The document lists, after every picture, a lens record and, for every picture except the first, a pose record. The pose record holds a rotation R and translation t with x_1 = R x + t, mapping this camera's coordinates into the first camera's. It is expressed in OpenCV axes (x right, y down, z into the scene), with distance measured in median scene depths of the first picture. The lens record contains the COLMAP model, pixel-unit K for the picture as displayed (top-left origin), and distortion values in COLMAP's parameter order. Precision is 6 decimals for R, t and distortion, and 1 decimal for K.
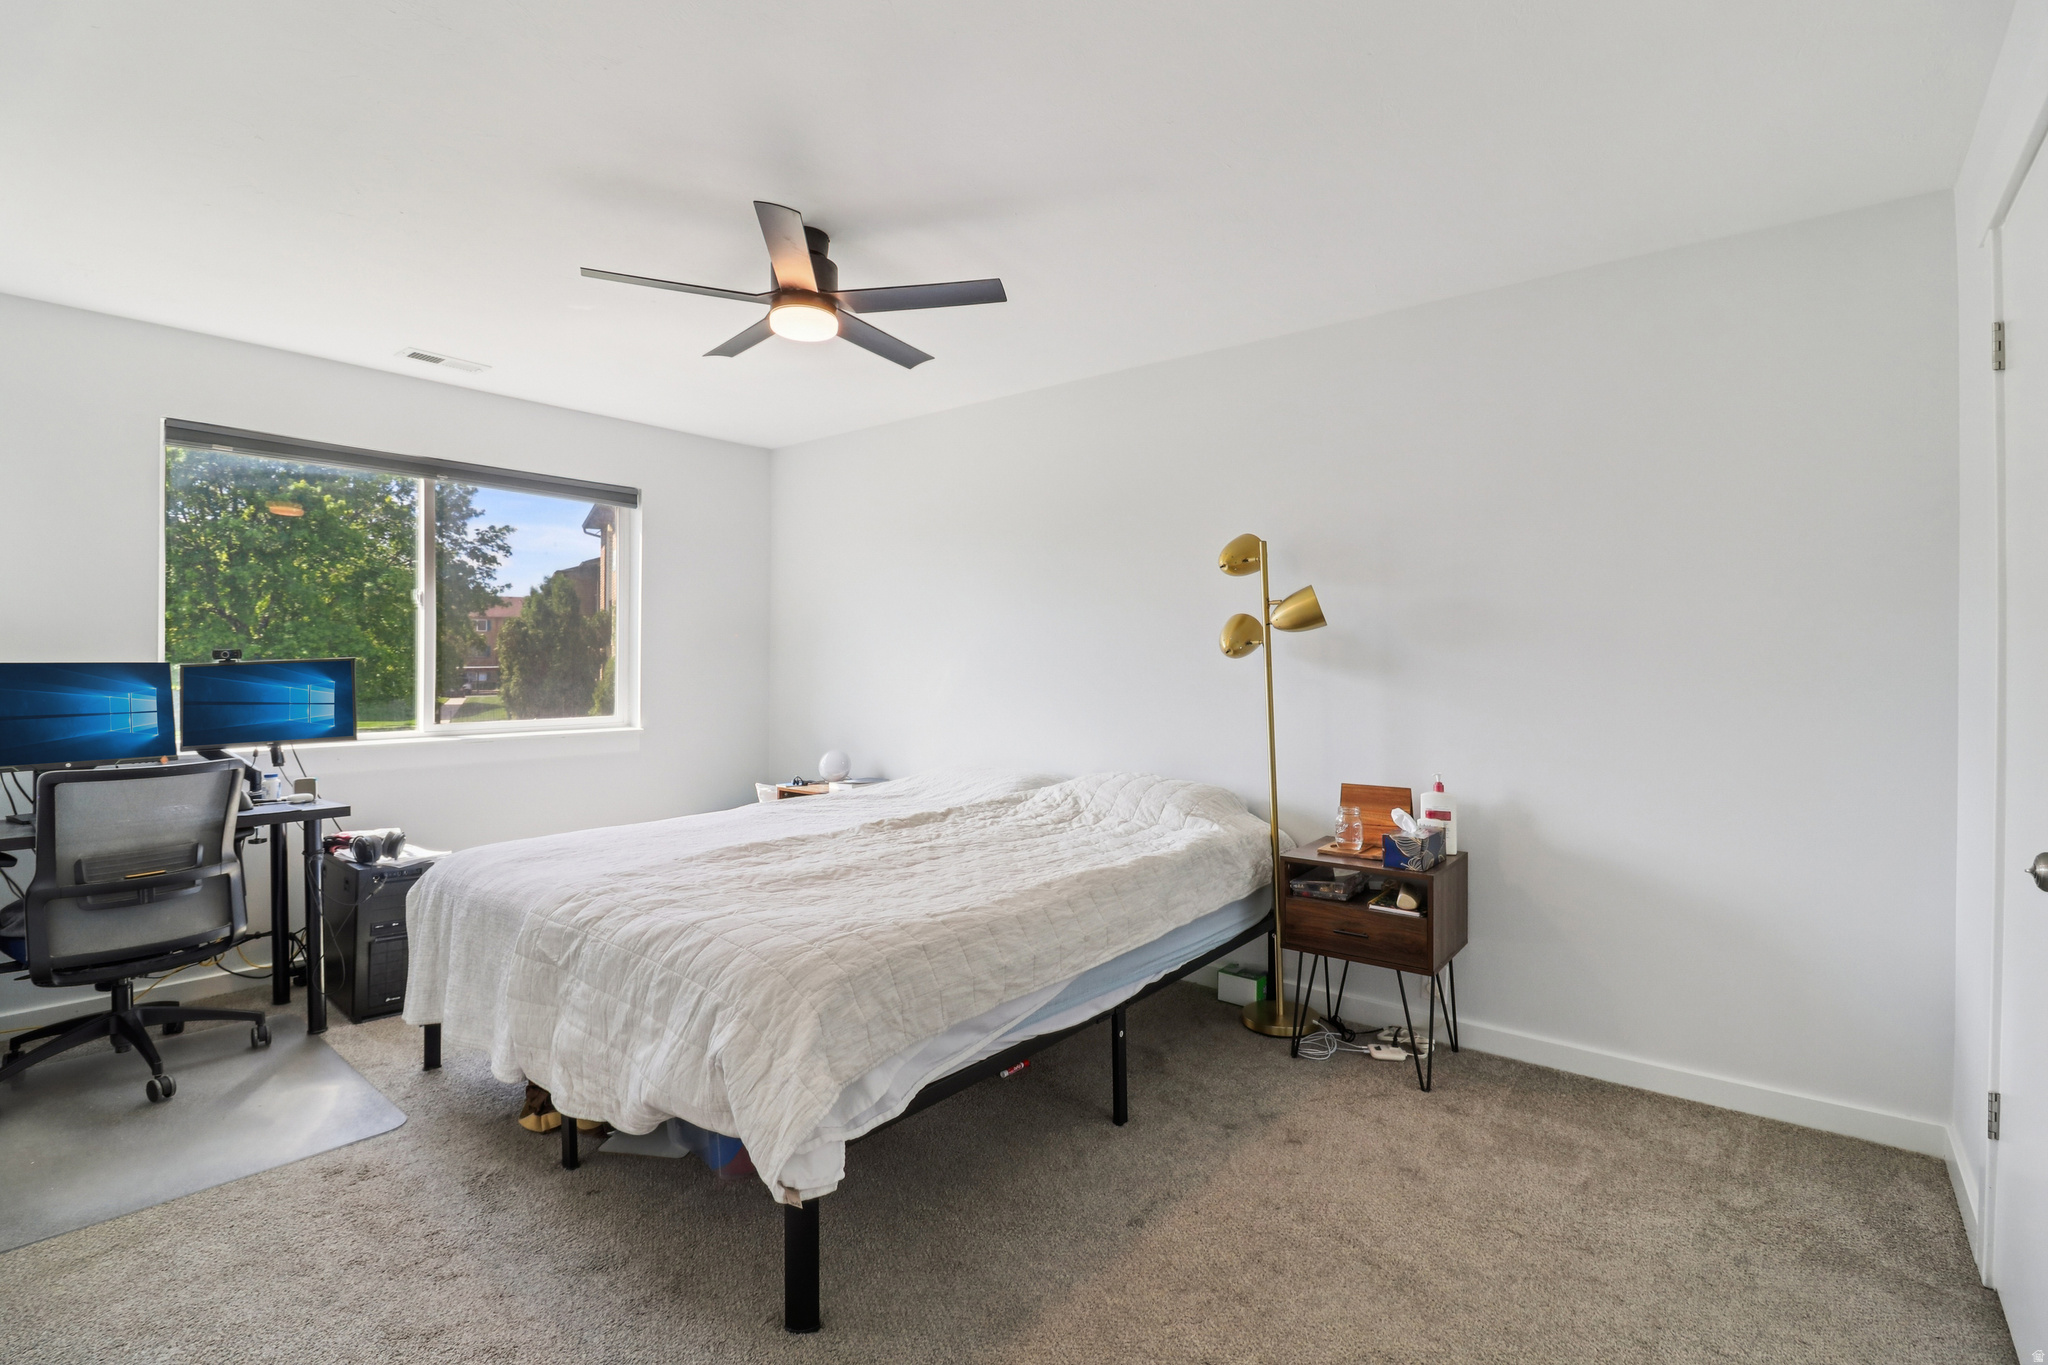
lens RADIAL K [[964.9, 0, 1022.6], [0, 964.9, 686.3], [0, 0, 1]] dist [0.001668, -0.014653]
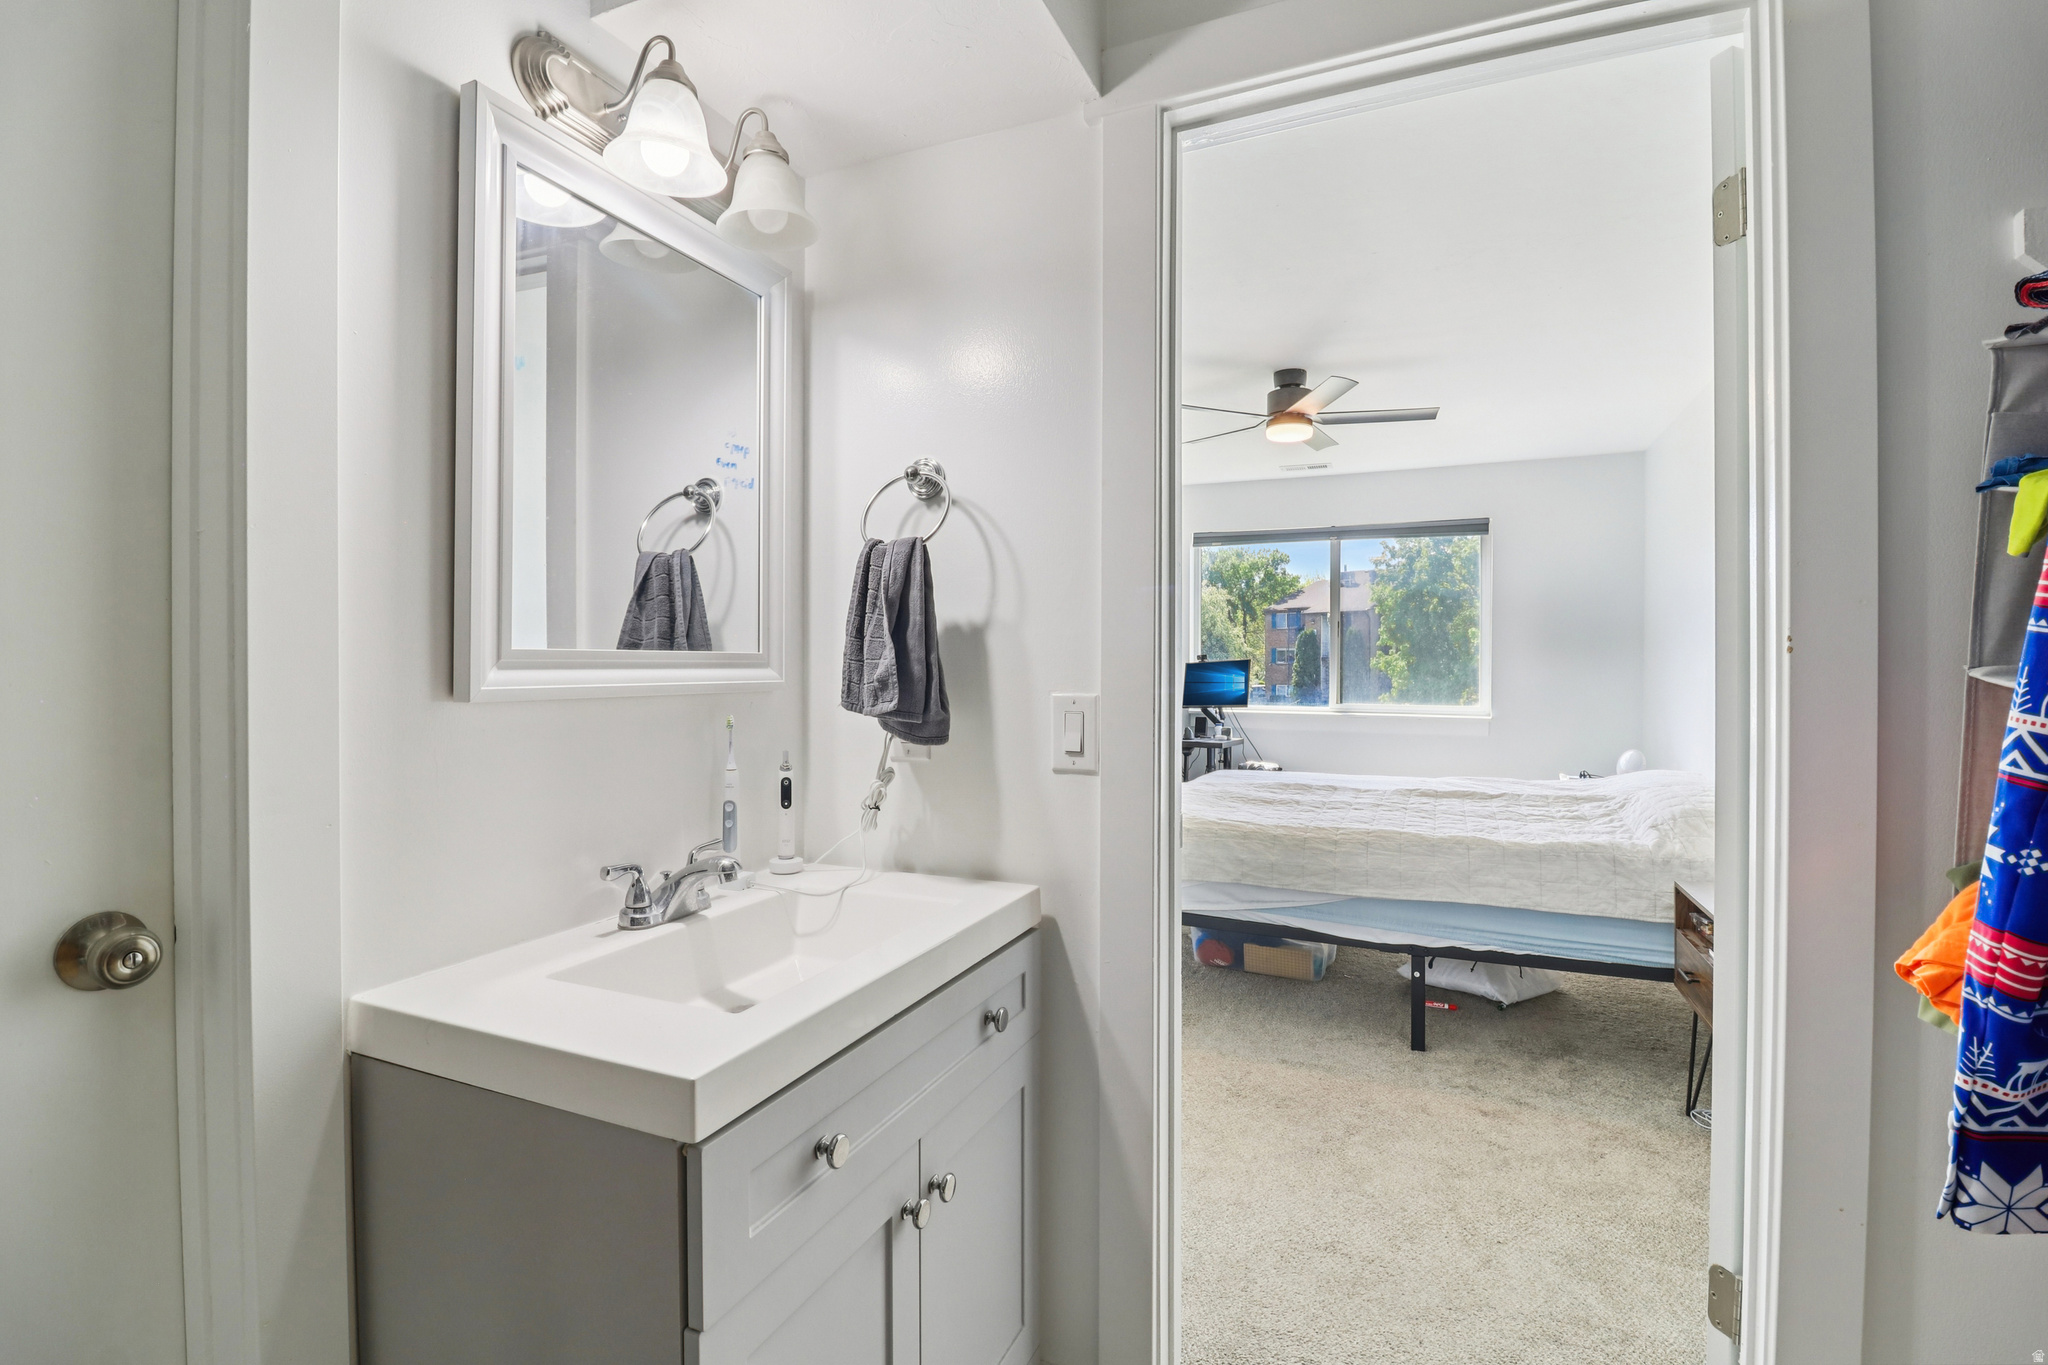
lens RADIAL K [[964.9, 0, 1022.6], [0, 964.9, 686.3], [0, 0, 1]] dist [0.001668, -0.014653]
pose [[0.263548, 0.028455, -0.964226, 1.107908], [-0.032766, 0.999252, 0.020533, -0.004379], [0.964090, 0.026182, 0.264284, 0.203533]]
